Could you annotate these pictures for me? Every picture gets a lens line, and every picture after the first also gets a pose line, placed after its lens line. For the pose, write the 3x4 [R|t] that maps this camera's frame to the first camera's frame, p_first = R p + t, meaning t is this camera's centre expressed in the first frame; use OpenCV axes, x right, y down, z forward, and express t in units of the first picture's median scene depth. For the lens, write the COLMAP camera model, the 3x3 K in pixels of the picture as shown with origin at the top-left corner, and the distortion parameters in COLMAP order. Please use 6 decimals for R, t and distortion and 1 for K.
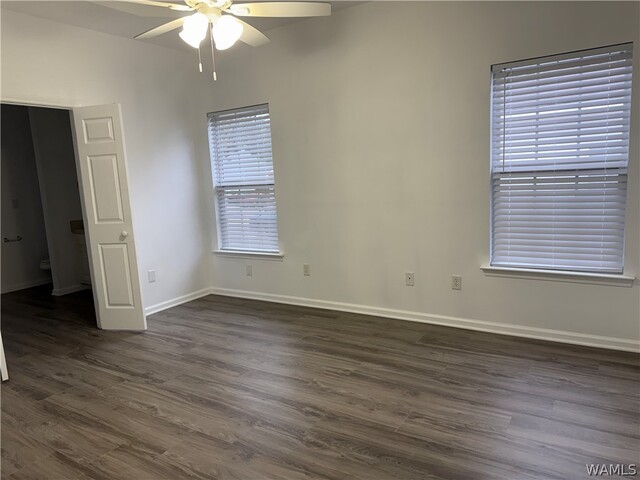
lens RADIAL K [[456.8, 0, 320.0], [0, 456.8, 240.0], [0, 0, 1]] dist [0.115799, -0.173728]
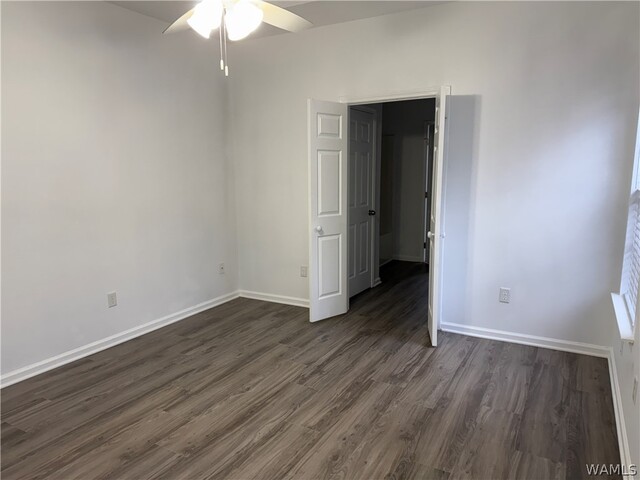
lens RADIAL K [[456.8, 0, 320.0], [0, 456.8, 240.0], [0, 0, 1]] dist [0.115799, -0.173728]
pose [[0.045796, 0.206951, -0.977279, 0.517396], [-0.135226, 0.970585, 0.199196, -0.176059], [0.989756, 0.123031, 0.072434, 0.872858]]
